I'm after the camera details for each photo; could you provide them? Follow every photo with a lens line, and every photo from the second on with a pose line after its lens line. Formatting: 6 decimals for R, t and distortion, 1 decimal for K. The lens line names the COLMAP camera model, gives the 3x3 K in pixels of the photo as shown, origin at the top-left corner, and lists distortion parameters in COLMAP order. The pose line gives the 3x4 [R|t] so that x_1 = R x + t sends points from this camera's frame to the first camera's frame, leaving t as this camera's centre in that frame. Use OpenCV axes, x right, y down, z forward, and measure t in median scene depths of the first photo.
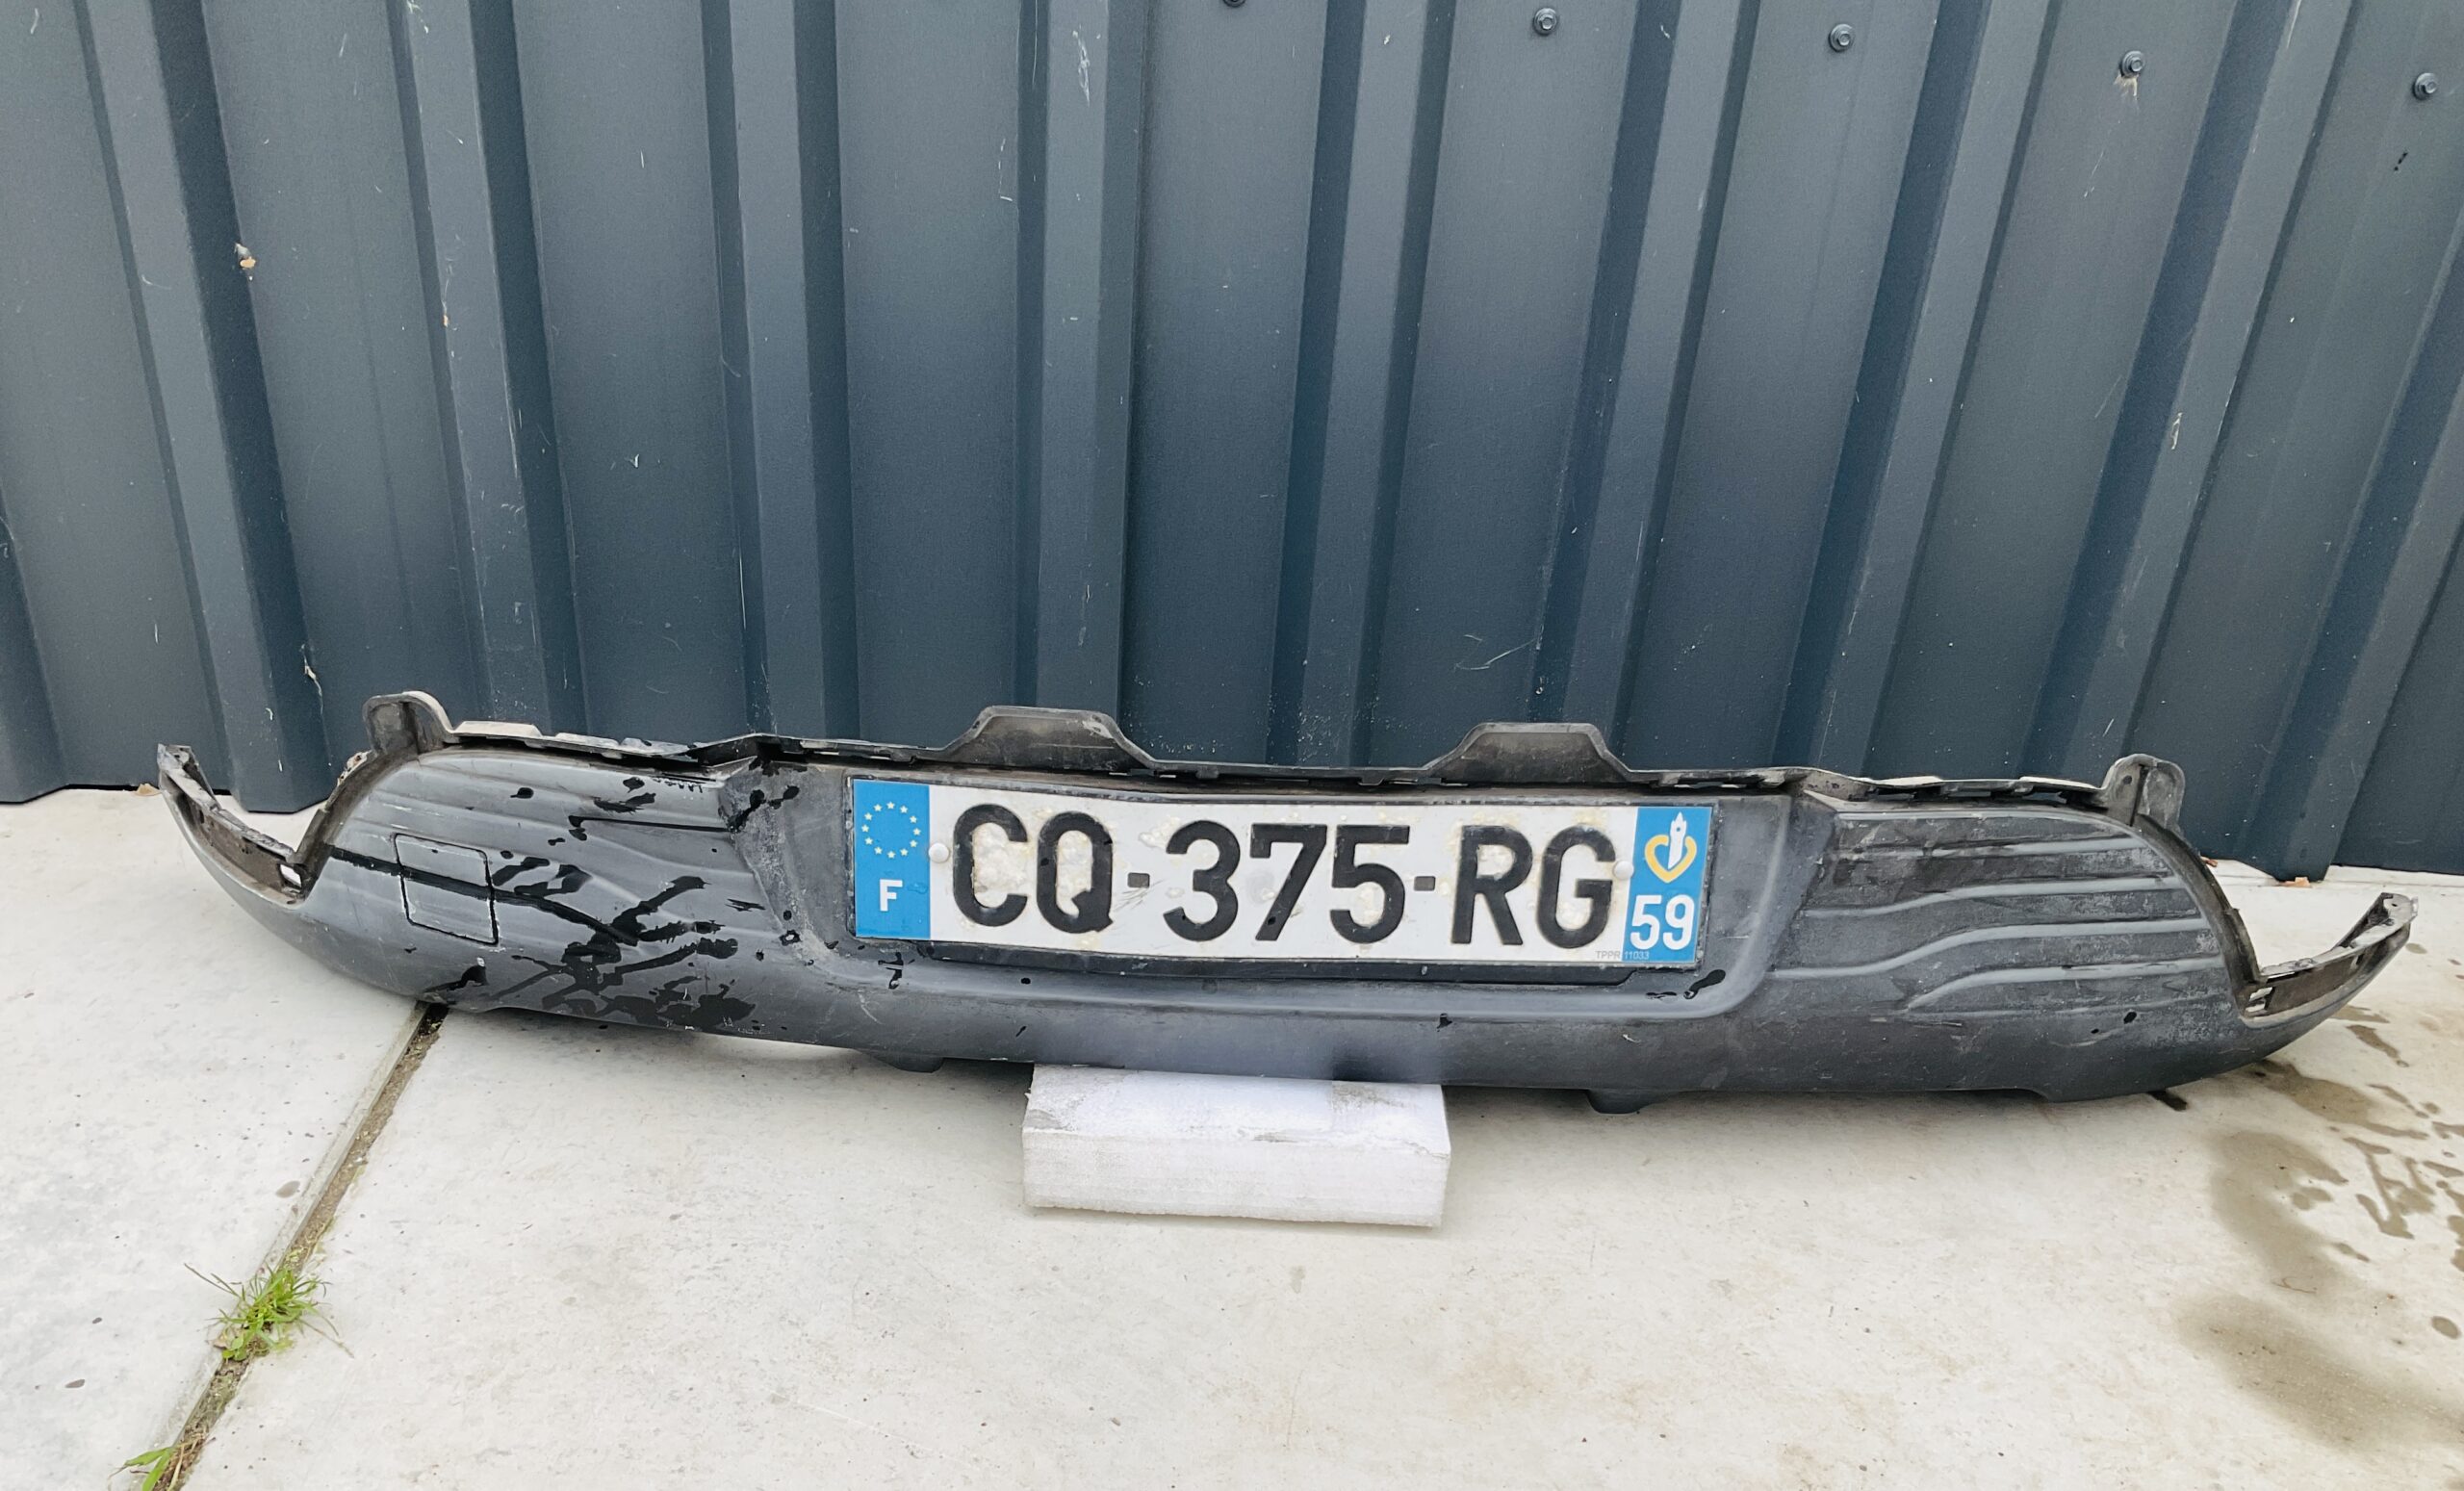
lens RADIAL K [[2104.9, 0, 1227.5], [0, 2104.9, 913.5], [0, 0, 1]] dist [0.035684, -0.087030]
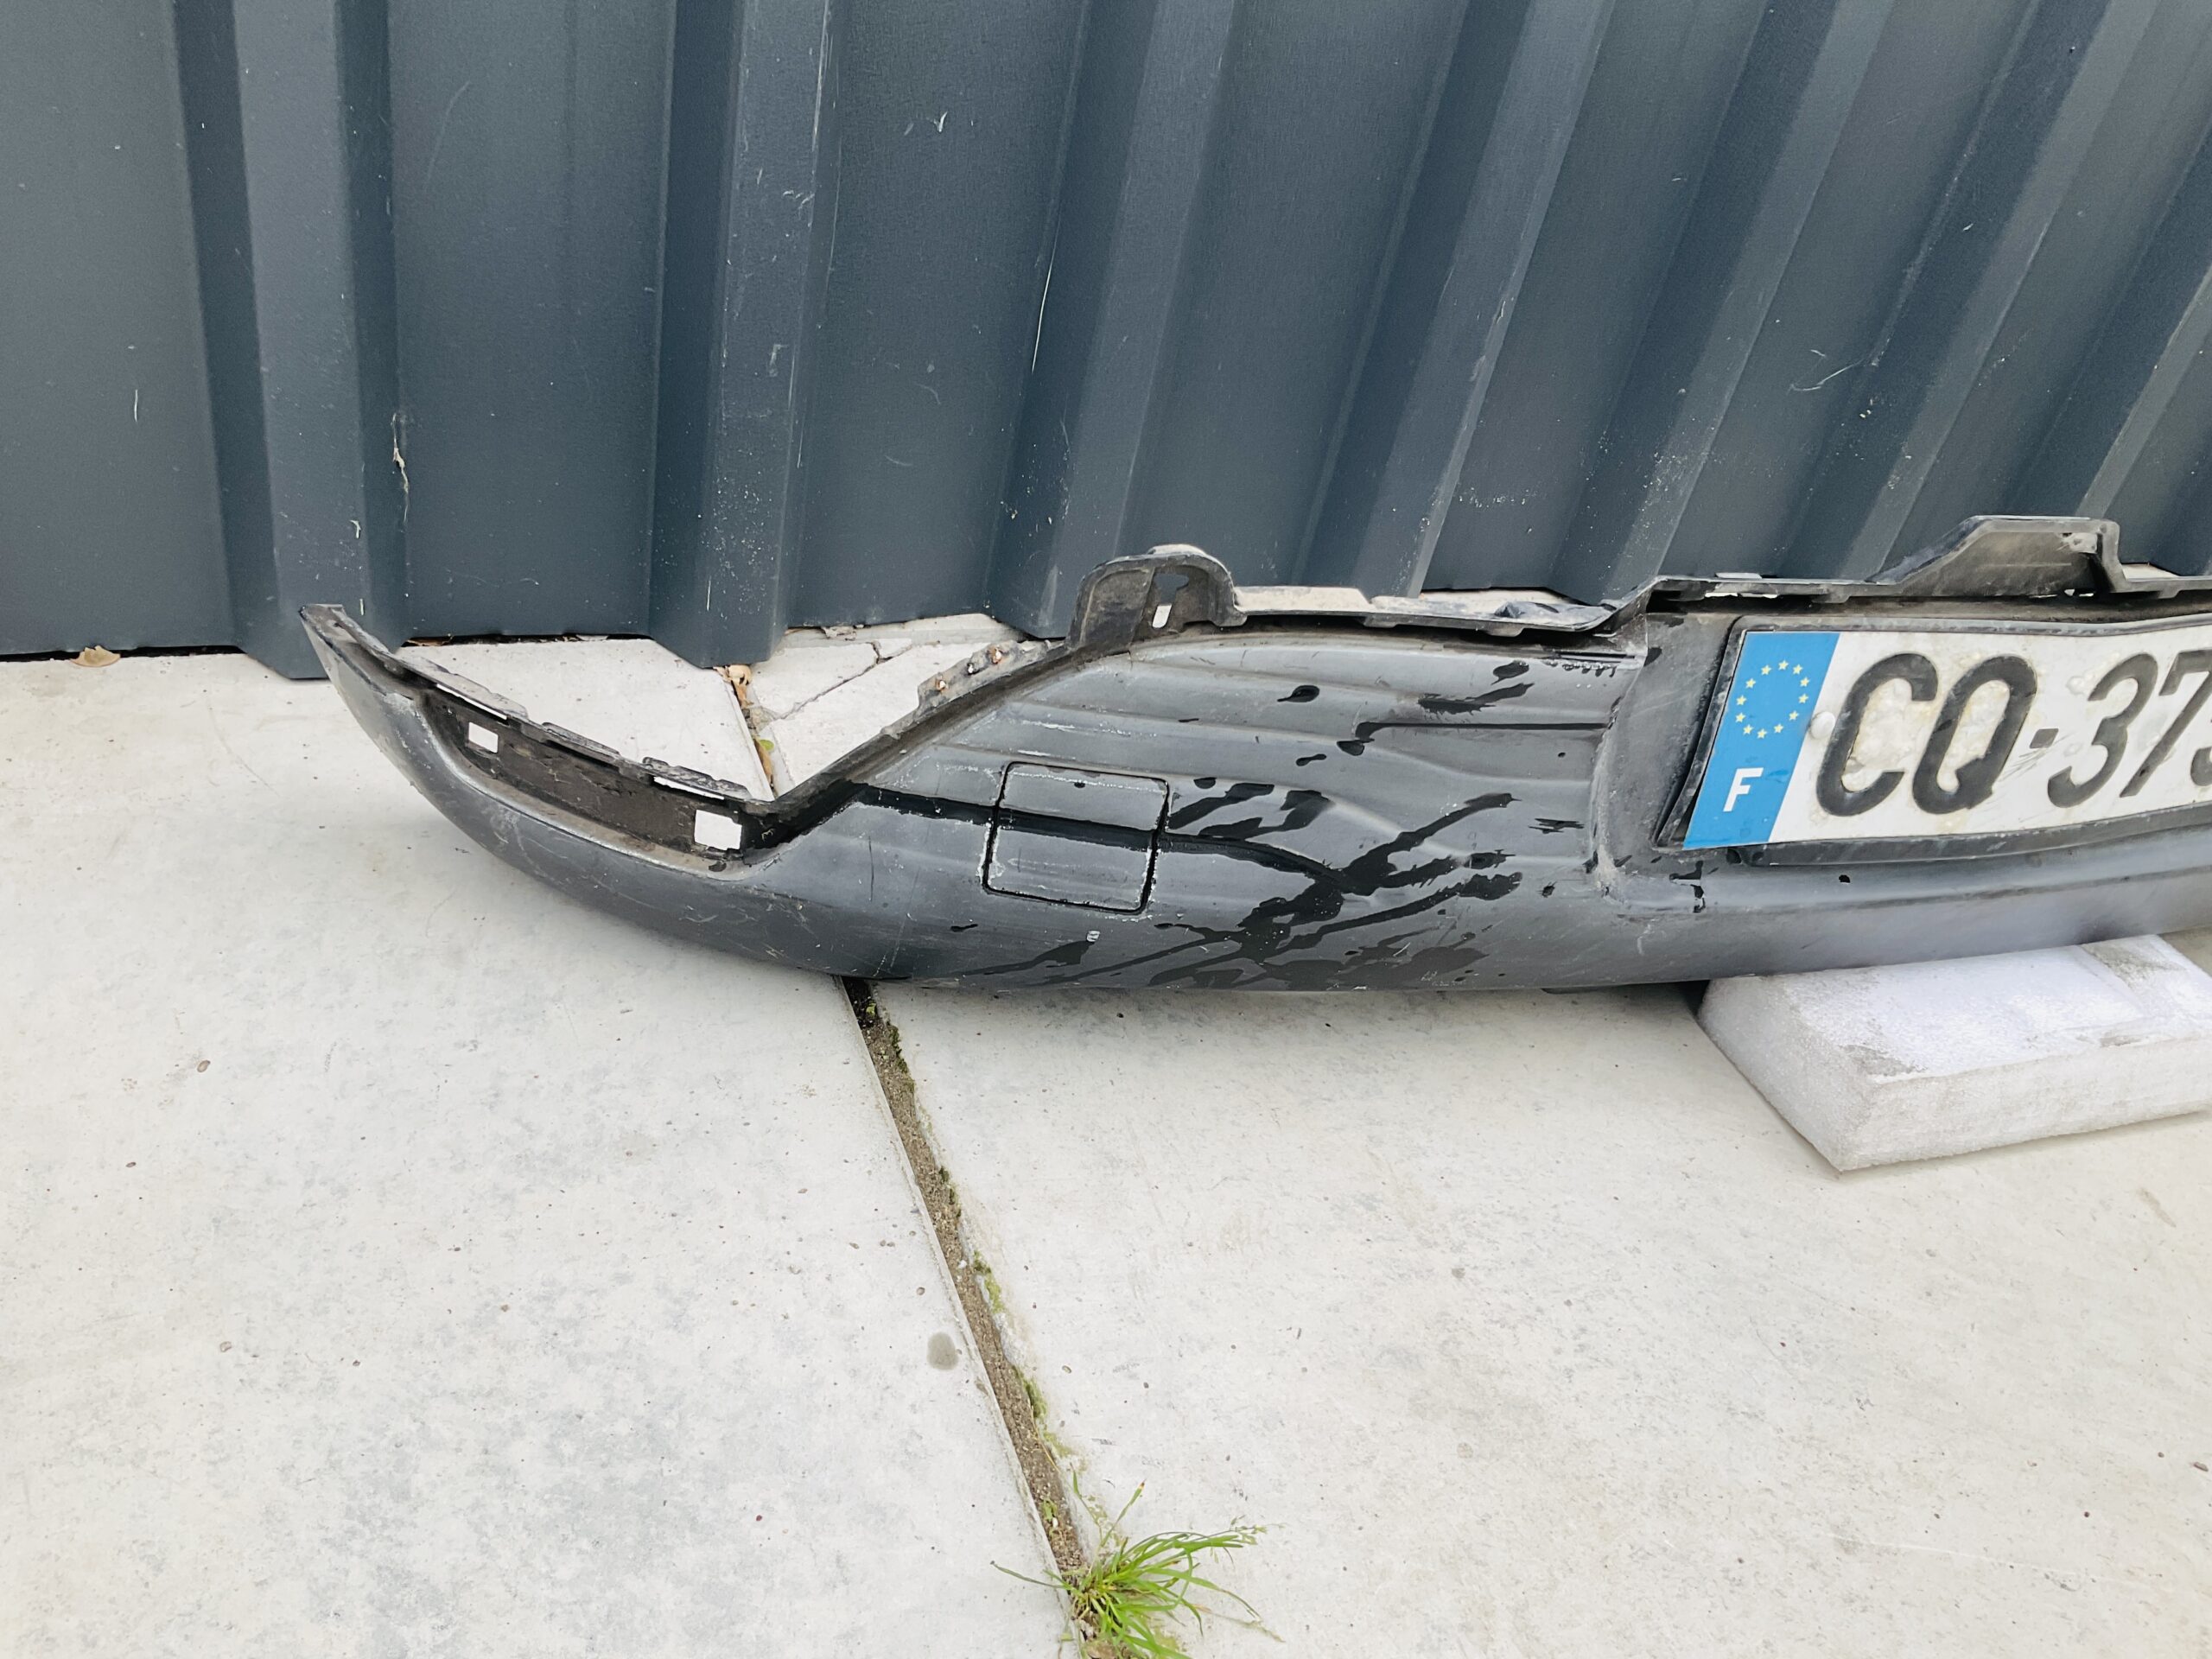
lens RADIAL K [[1882.7, 0, 1113.6], [0, 1882.7, 843.8], [0, 0, 1]] dist [0.074806, -0.118866]
pose [[0.931110, -0.112137, 0.347074, -0.567303], [0.055645, 0.984100, 0.168674, -0.107312], [-0.360470, -0.137741, 0.922545, 0.480294]]
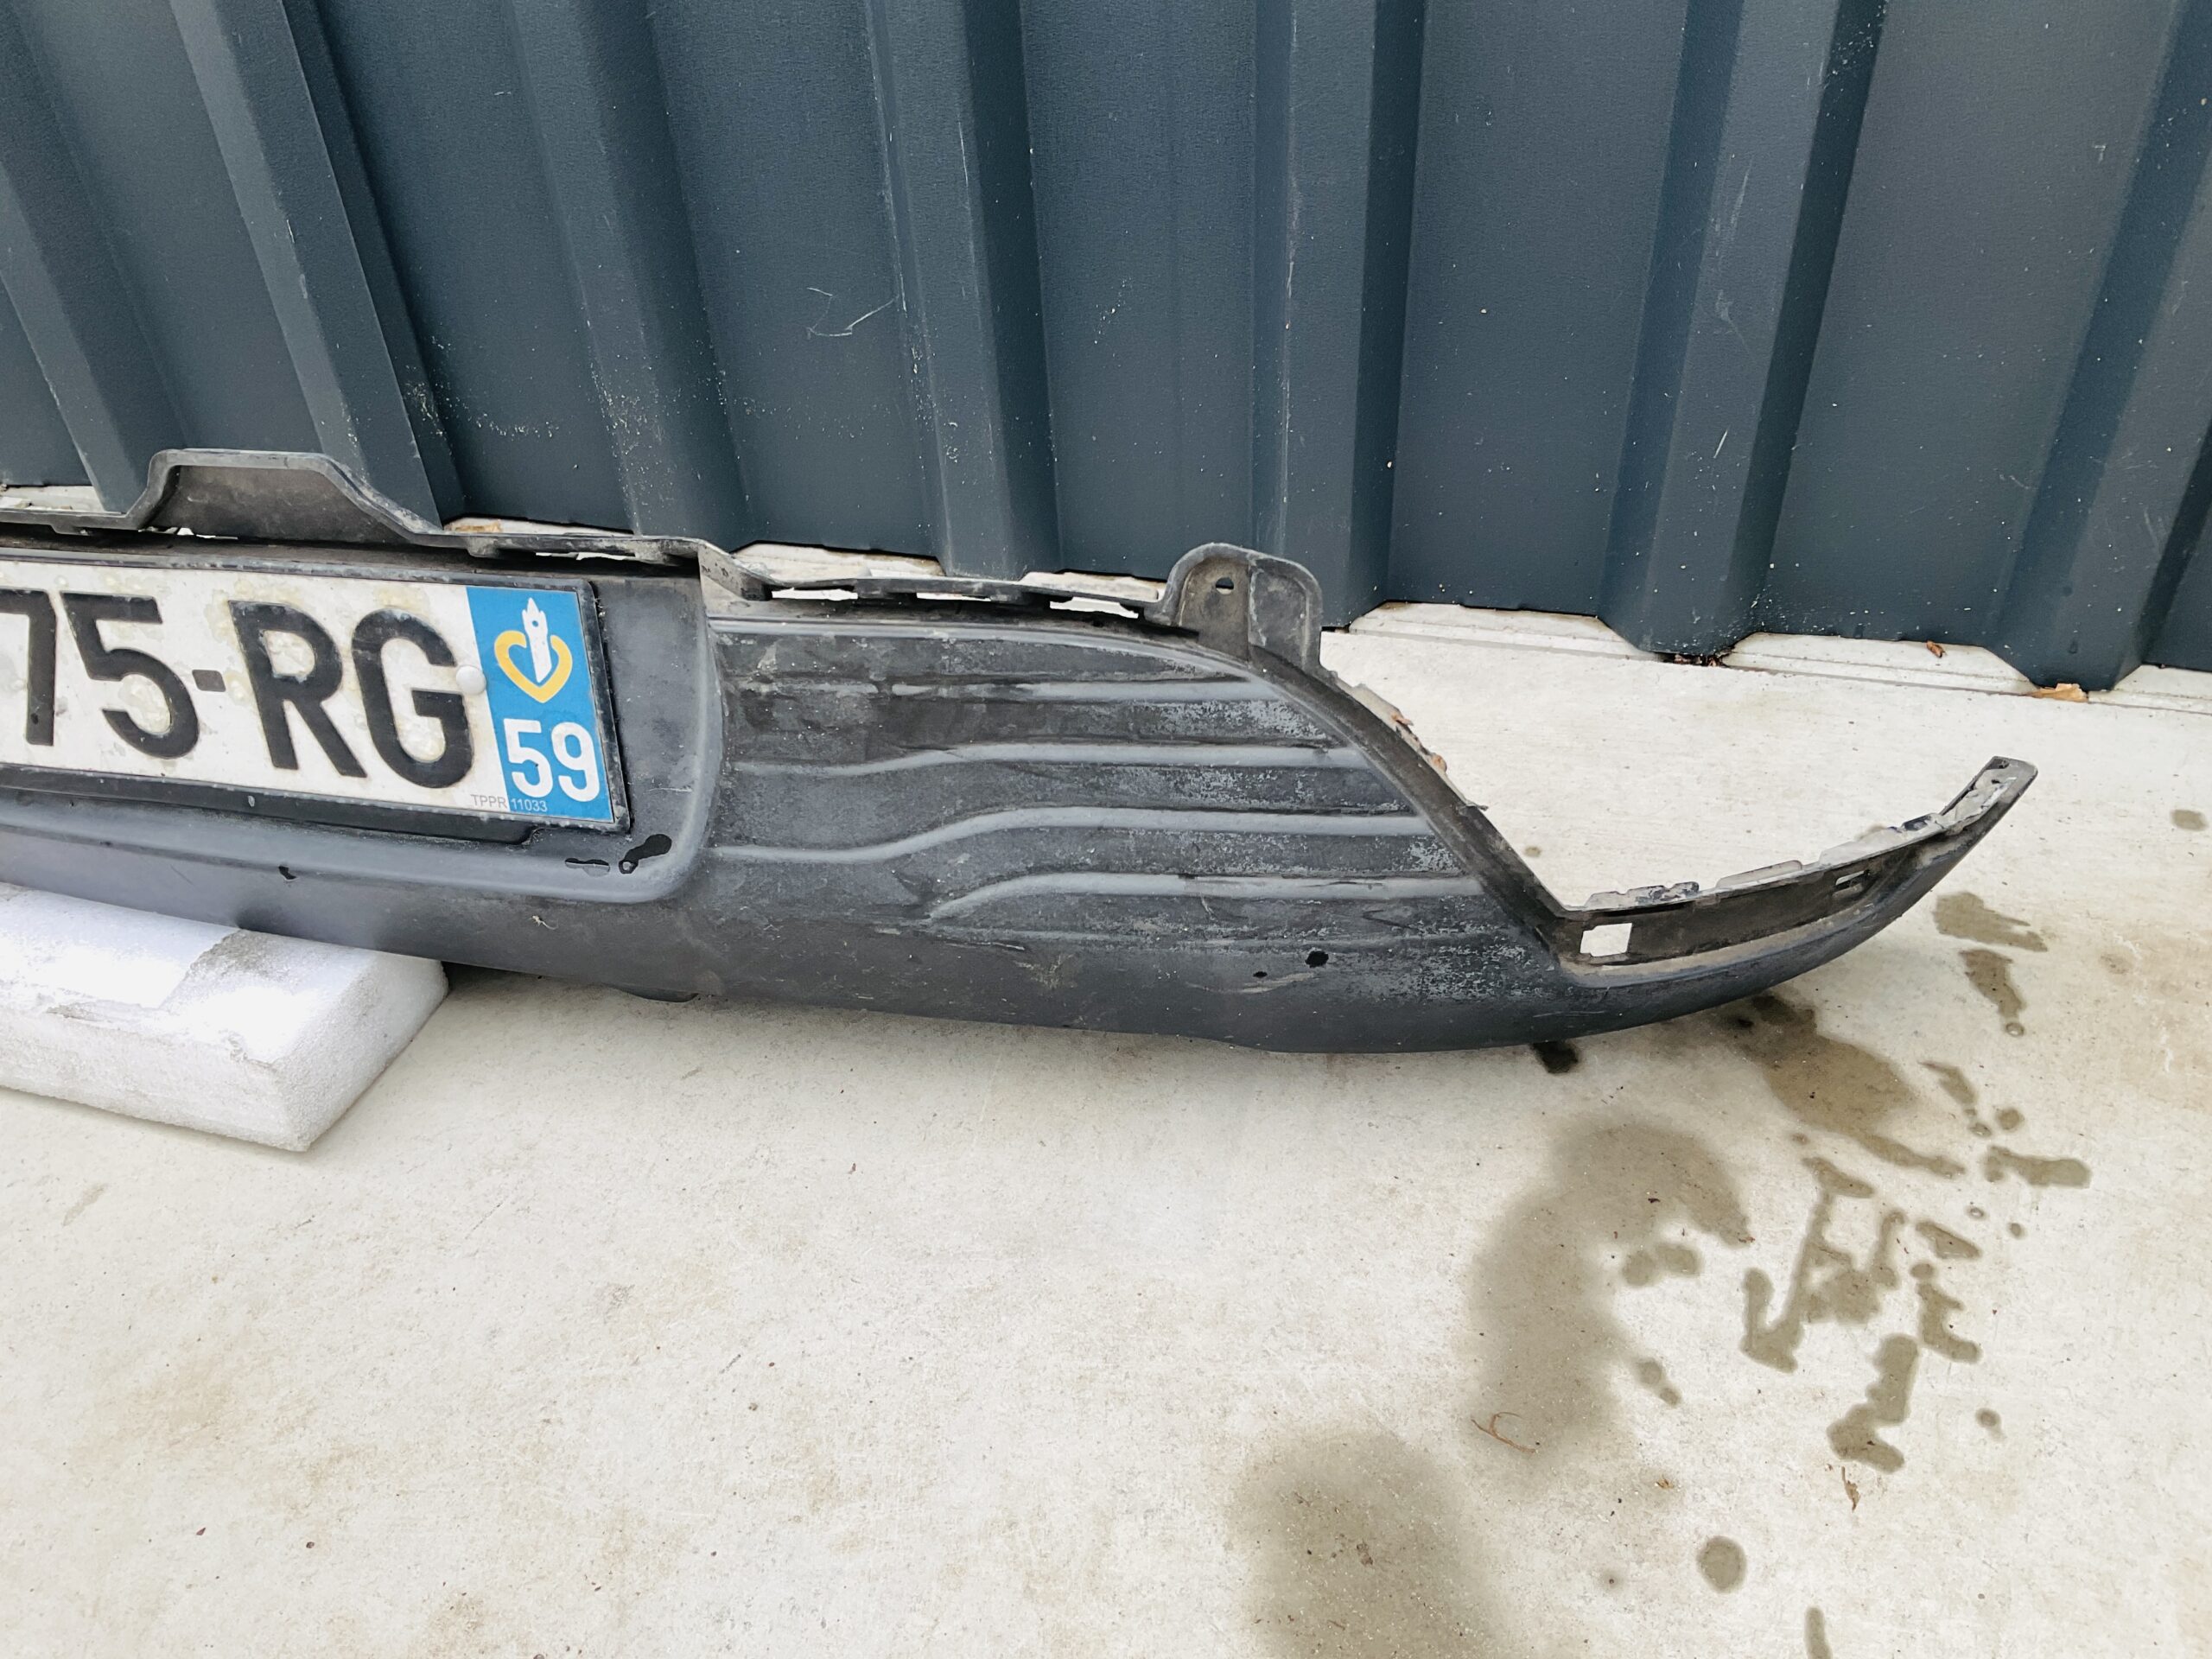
lens RADIAL K [[1882.7, 0, 1116.4], [0, 1882.7, 829.1], [0, 0, 1]] dist [0.074806, -0.118866]
pose [[0.956605, 0.089576, -0.277278, 0.541051], [-0.042617, 0.984354, 0.170973, -0.083412], [0.288255, -0.151737, 0.945455, 0.485578]]
